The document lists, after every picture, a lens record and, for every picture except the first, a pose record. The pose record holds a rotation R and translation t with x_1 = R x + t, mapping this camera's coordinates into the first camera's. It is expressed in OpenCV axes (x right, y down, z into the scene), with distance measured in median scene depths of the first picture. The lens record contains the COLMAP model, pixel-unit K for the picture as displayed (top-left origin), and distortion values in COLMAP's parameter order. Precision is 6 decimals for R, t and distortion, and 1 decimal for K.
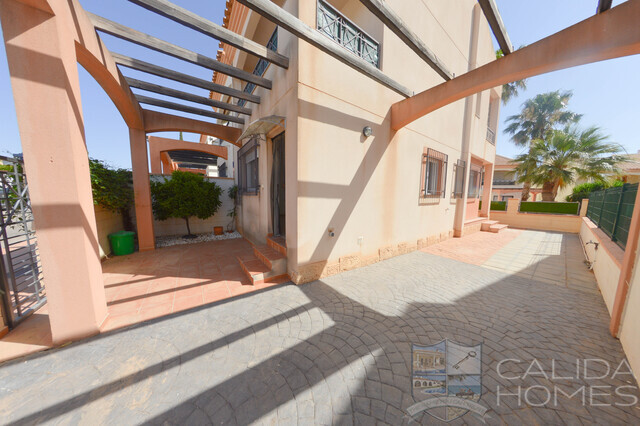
lens RADIAL K [[177.7, 0, 318.5], [0, 177.7, 213.6], [0, 0, 1]] dist [-0.009354, 0.000917]
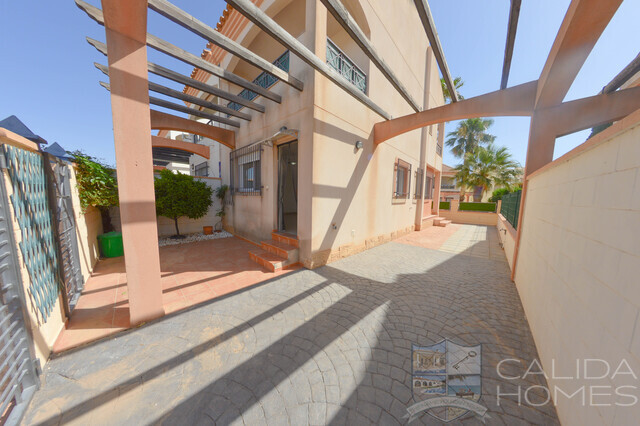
lens RADIAL K [[177.7, 0, 318.3], [0, 177.7, 213.2], [0, 0, 1]] dist [-0.009354, 0.000917]
pose [[0.982157, -0.010154, 0.187789, -0.244352], [0.011049, 0.999932, -0.003722, 0.017253], [-0.187738, 0.005730, 0.982202, -0.167671]]
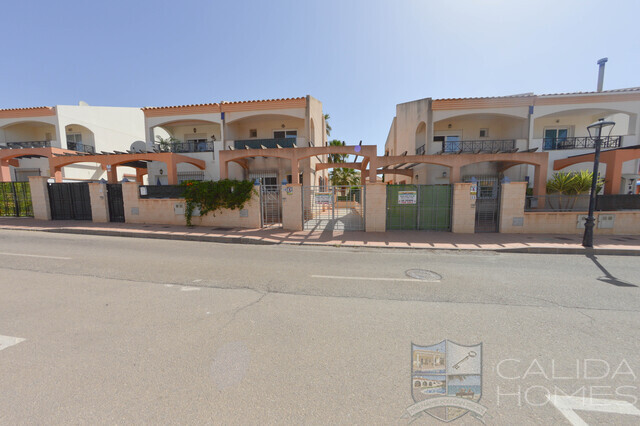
lens RADIAL K [[177.7, 0, 322.1], [0, 177.7, 208.5], [0, 0, 1]] dist [-0.009354, 0.000917]
pose [[0.677522, -0.076718, 0.731490, -1.140879], [0.095223, 0.995324, 0.016191, 0.068441], [-0.729312, 0.058685, 0.681660, -0.669332]]
